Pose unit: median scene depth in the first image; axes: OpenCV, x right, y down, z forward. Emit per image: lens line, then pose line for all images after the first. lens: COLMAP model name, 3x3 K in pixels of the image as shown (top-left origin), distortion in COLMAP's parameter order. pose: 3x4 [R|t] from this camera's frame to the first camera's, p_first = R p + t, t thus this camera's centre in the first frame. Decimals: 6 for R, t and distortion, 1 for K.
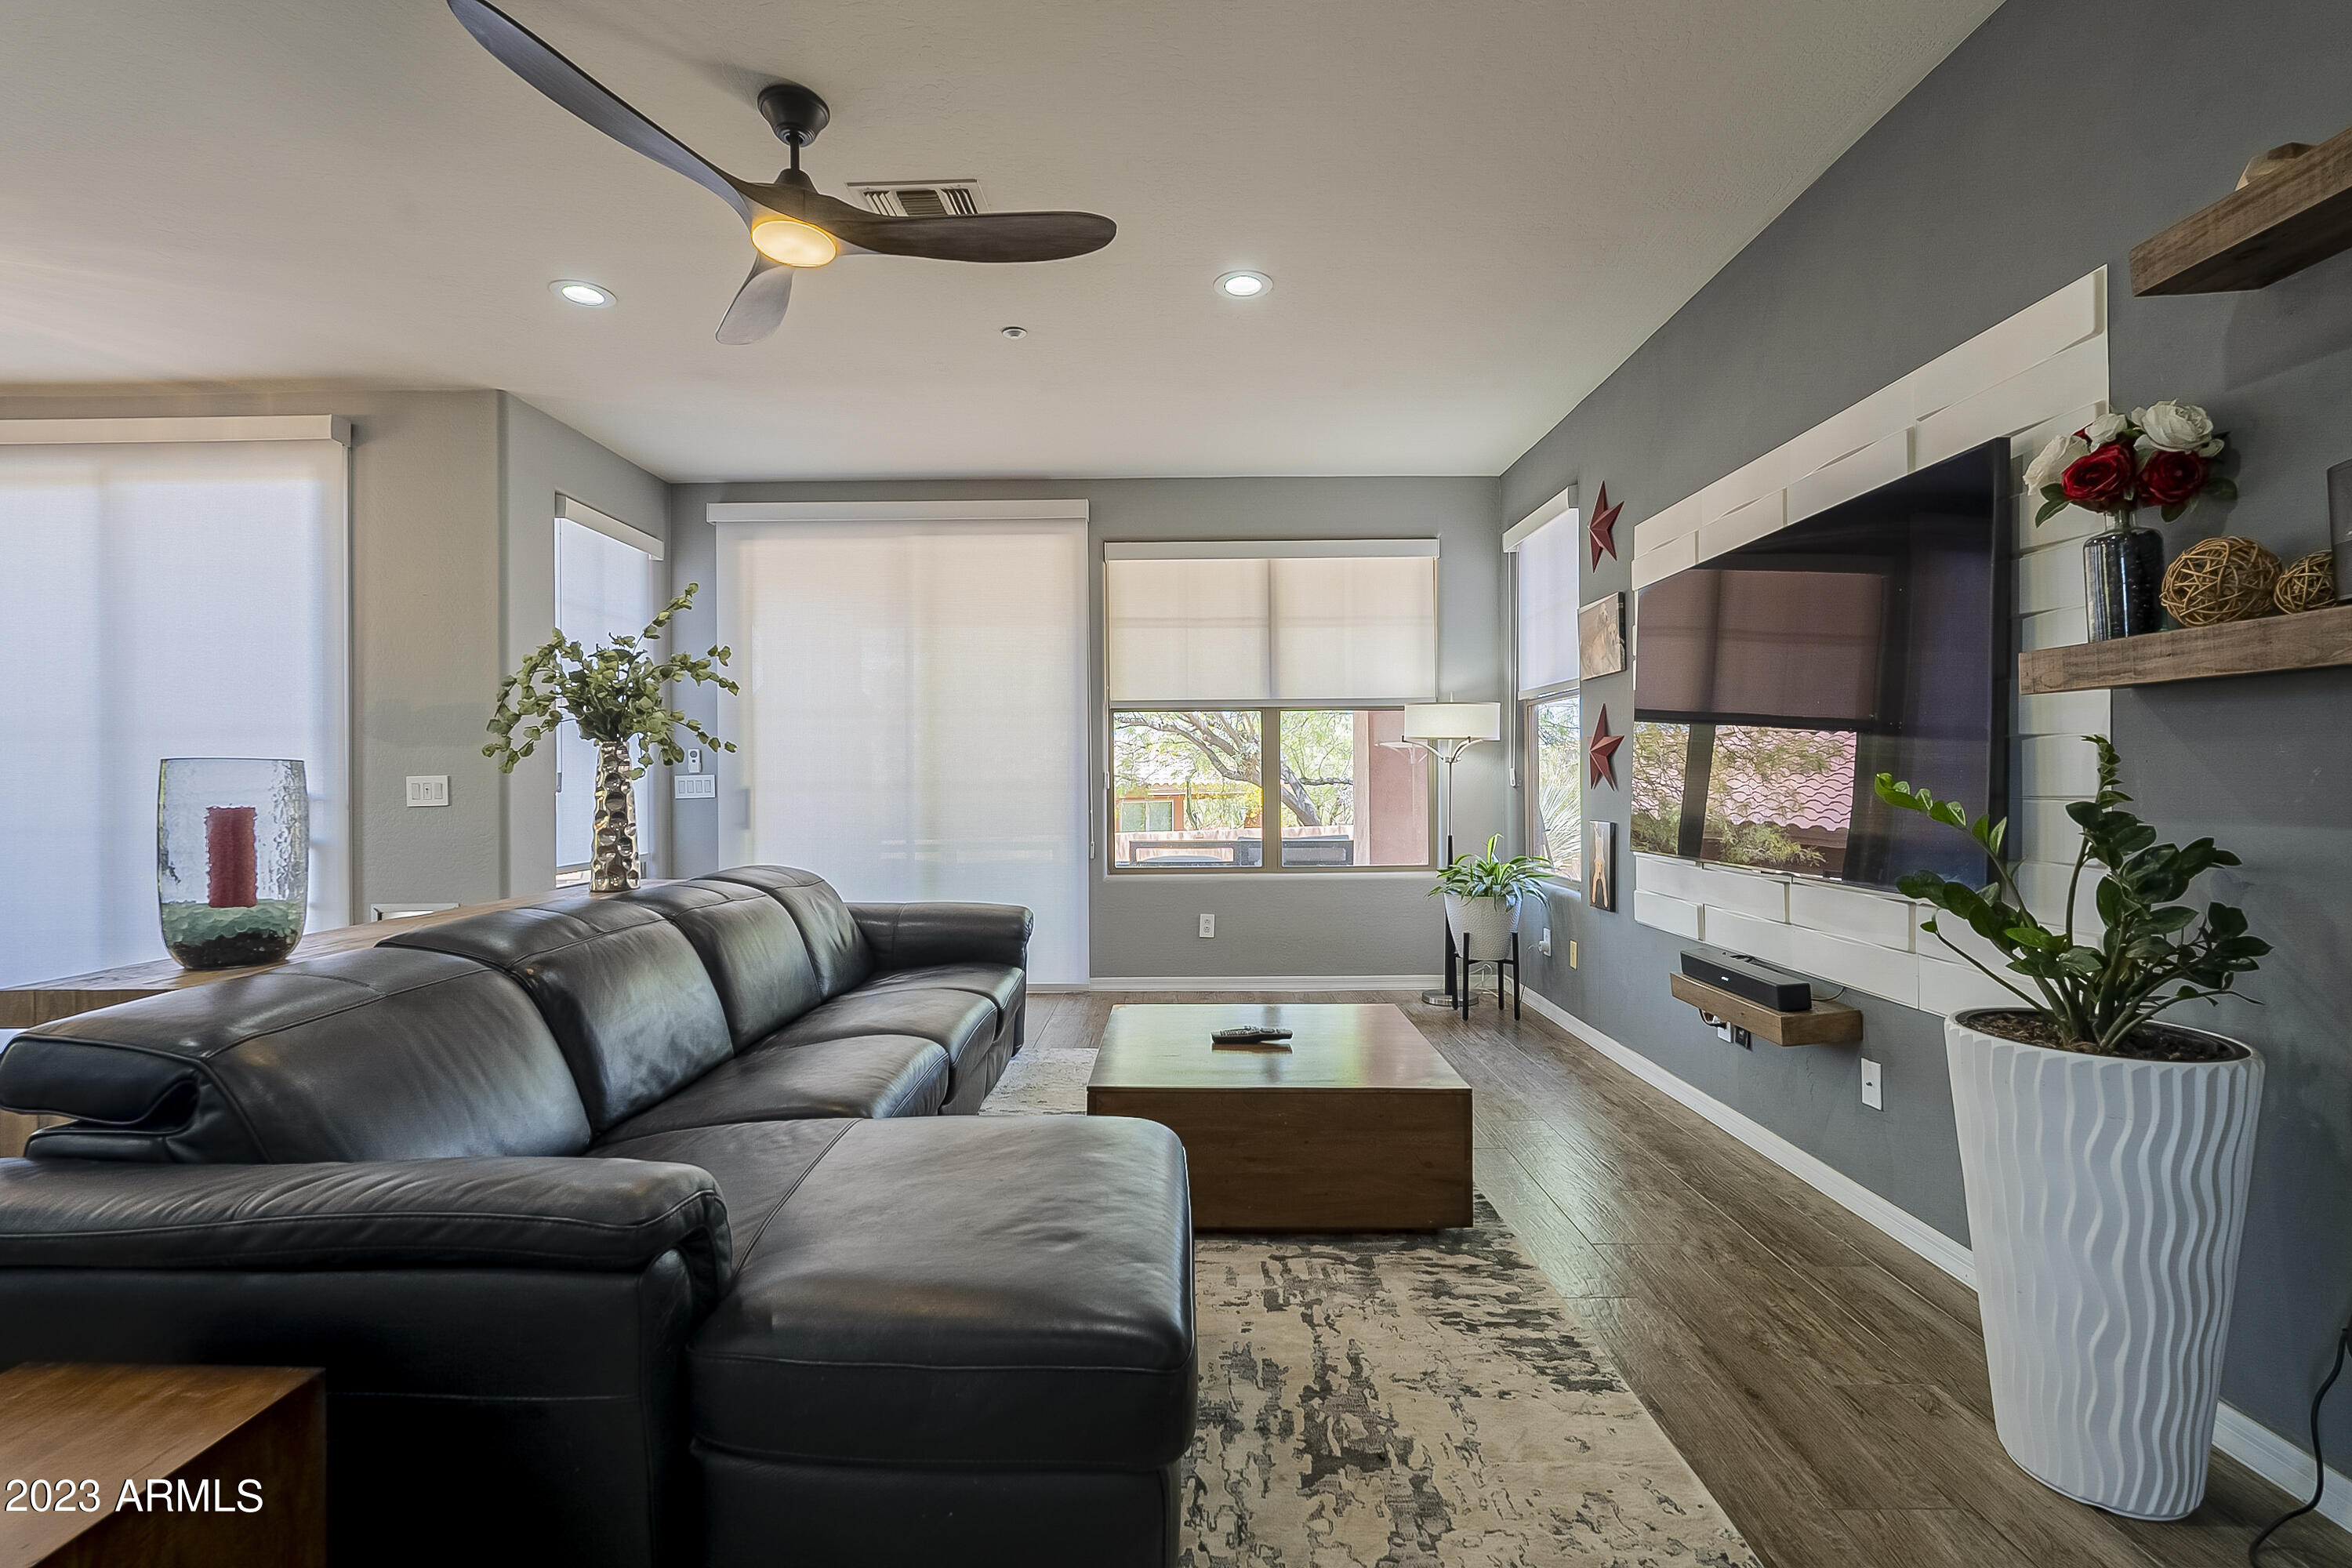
lens RADIAL K [[1028.5, 0, 1166.9], [0, 1028.5, 775.7], [0, 0, 1]] dist [-0.000488, -0.001421]
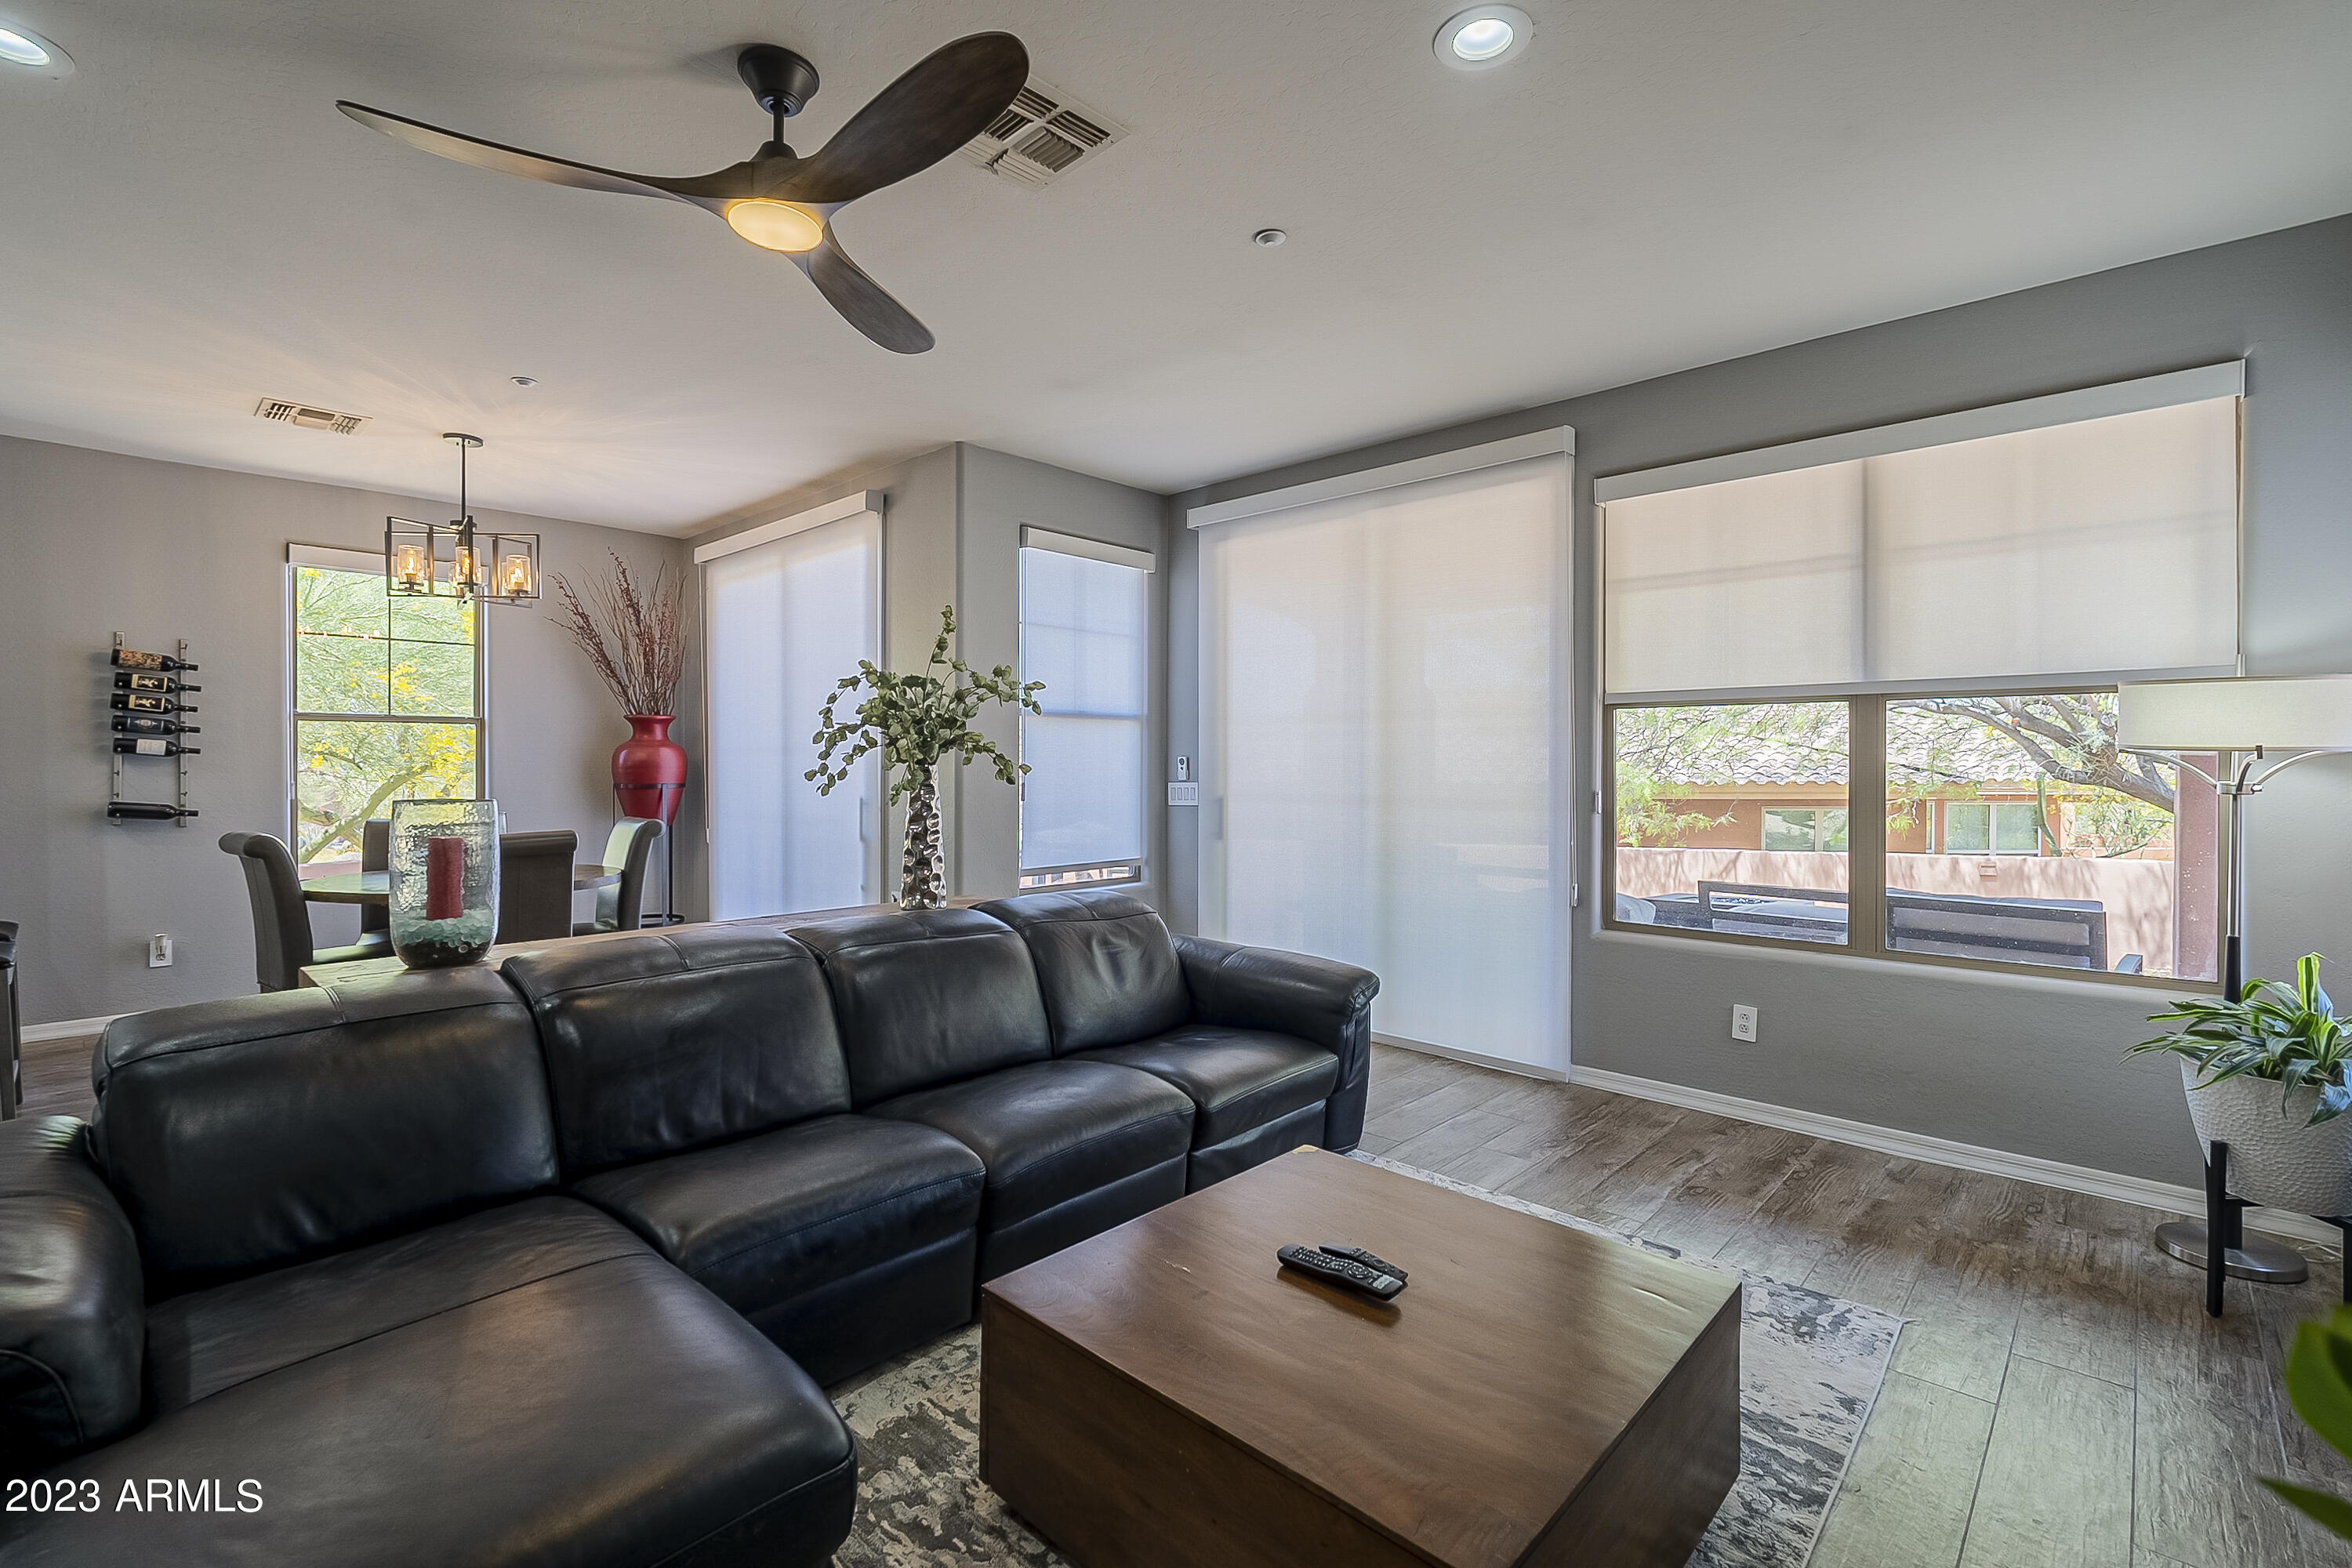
lens RADIAL K [[1028.5, 0, 1174.2], [0, 1028.5, 765.2], [0, 0, 1]] dist [-0.000488, -0.001421]
pose [[0.739525, 0.011395, -0.673033, 0.227201], [-0.005900, 0.999928, 0.010447, -0.029457], [0.673103, -0.003755, 0.739539, 0.265363]]
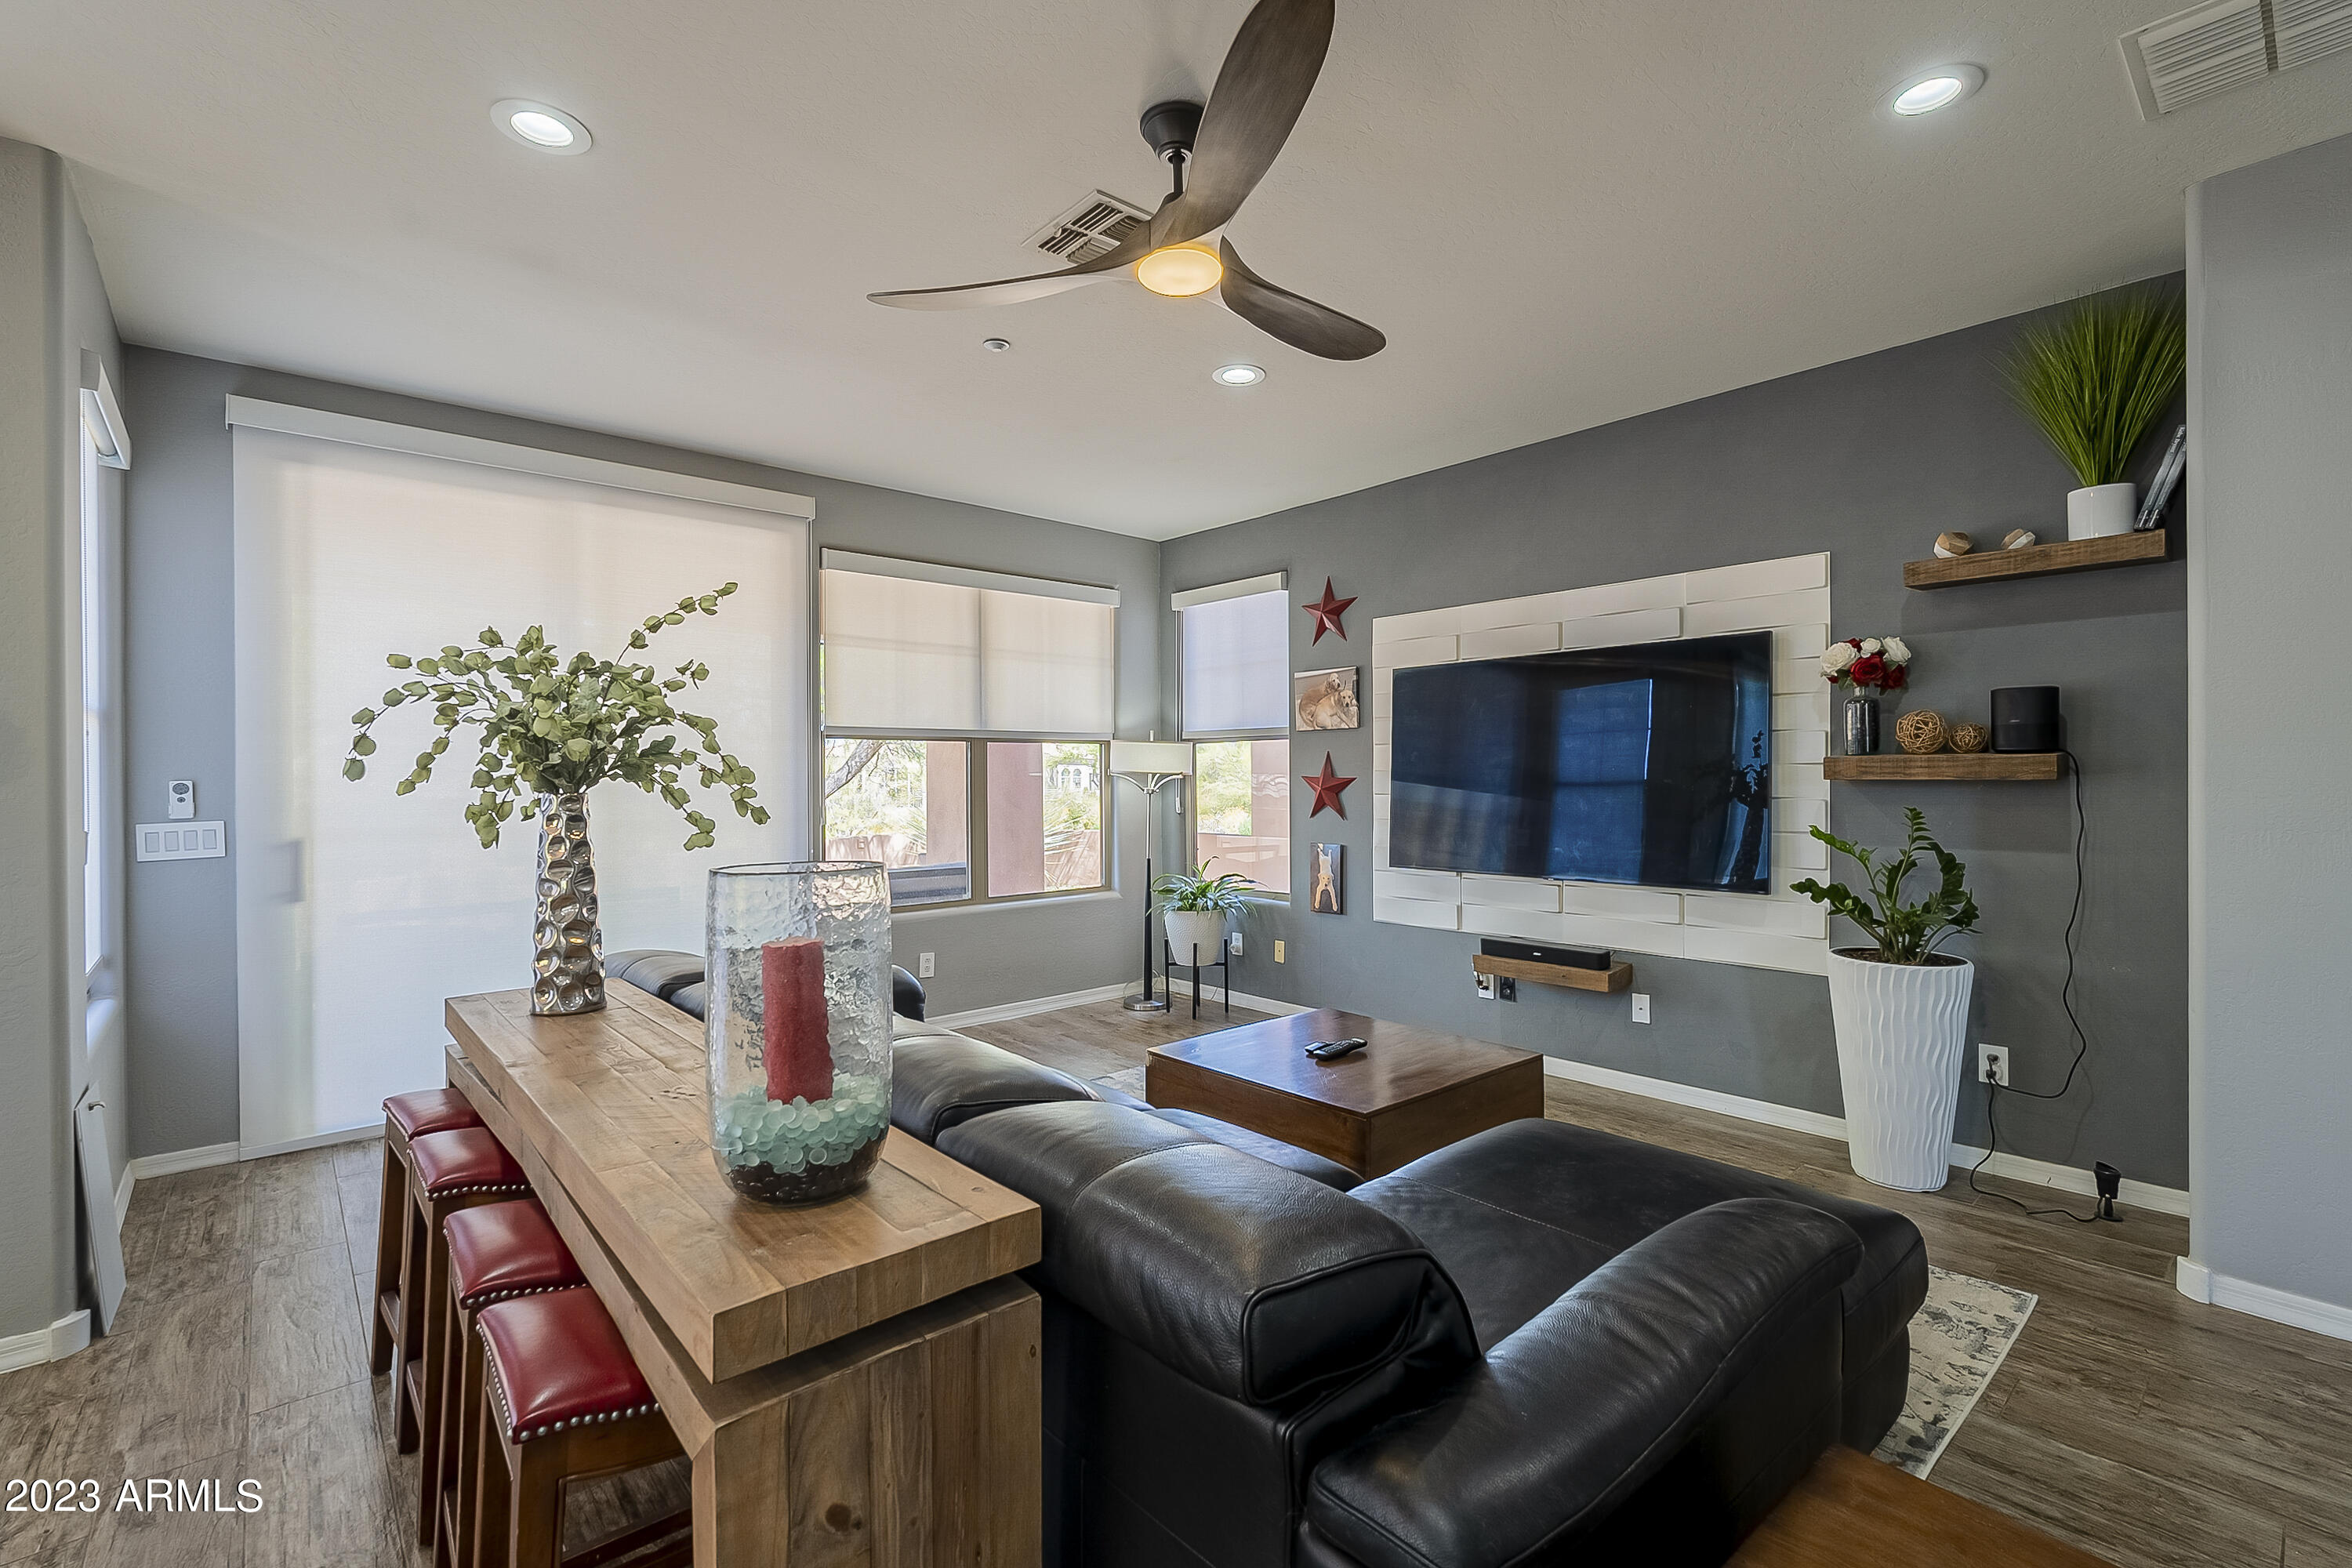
lens RADIAL K [[1028.5, 0, 1170.6], [0, 1028.5, 788.6], [0, 0, 1]] dist [-0.000488, -0.001421]
pose [[0.747040, -0.005471, 0.664757, -0.454676], [-0.000295, 0.999963, 0.008562, -0.027977], [-0.664779, -0.006592, 0.747011, 0.141687]]
